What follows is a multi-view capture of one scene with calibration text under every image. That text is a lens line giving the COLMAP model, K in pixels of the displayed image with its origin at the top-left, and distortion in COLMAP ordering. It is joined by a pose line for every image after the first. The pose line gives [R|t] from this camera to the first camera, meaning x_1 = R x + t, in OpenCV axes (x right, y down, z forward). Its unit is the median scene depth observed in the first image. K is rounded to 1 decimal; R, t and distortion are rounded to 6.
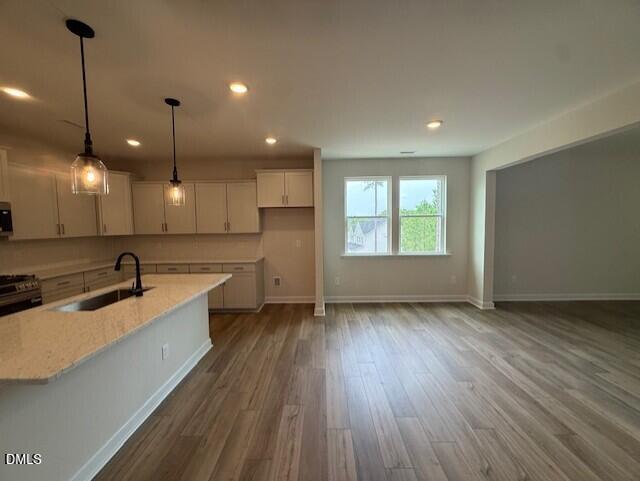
lens RADIAL K [[254.5, 0, 318.9], [0, 254.5, 238.8], [0, 0, 1]] dist [-0.000610, -0.000038]
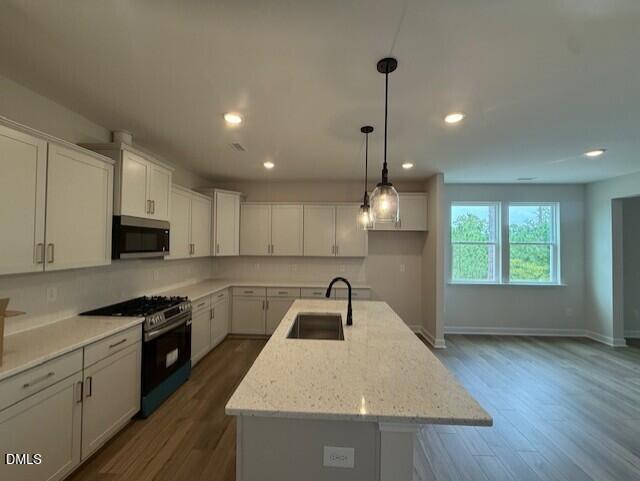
lens RADIAL K [[268.6, 0, 320.0], [0, 268.6, 240.5], [0, 0, 1]] dist [0.000095, -0.000028]
pose [[0.999471, 0.025138, -0.020655, -0.445624], [-0.026598, 0.996920, -0.073775, -0.006576], [0.018737, 0.074285, 0.997061, -0.022694]]
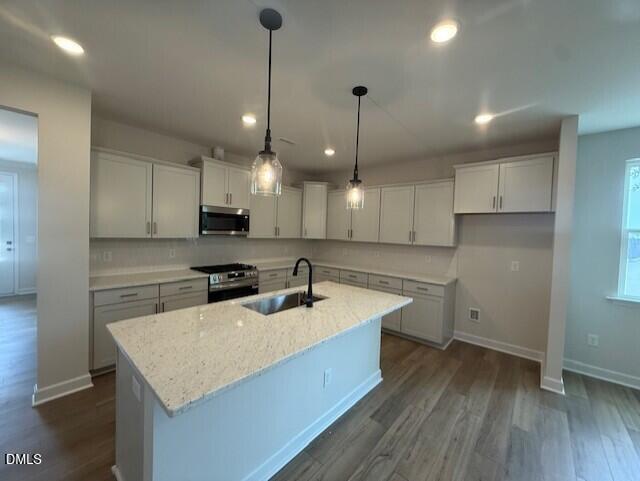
lens RADIAL K [[254.5, 0, 318.9], [0, 254.5, 238.8], [0, 0, 1]] dist [-0.000610, -0.000038]
pose [[0.762146, 0.058700, -0.644738, -0.054846], [-0.082480, 0.996570, -0.006767, -0.008936], [0.642130, 0.058336, 0.764373, 0.166875]]
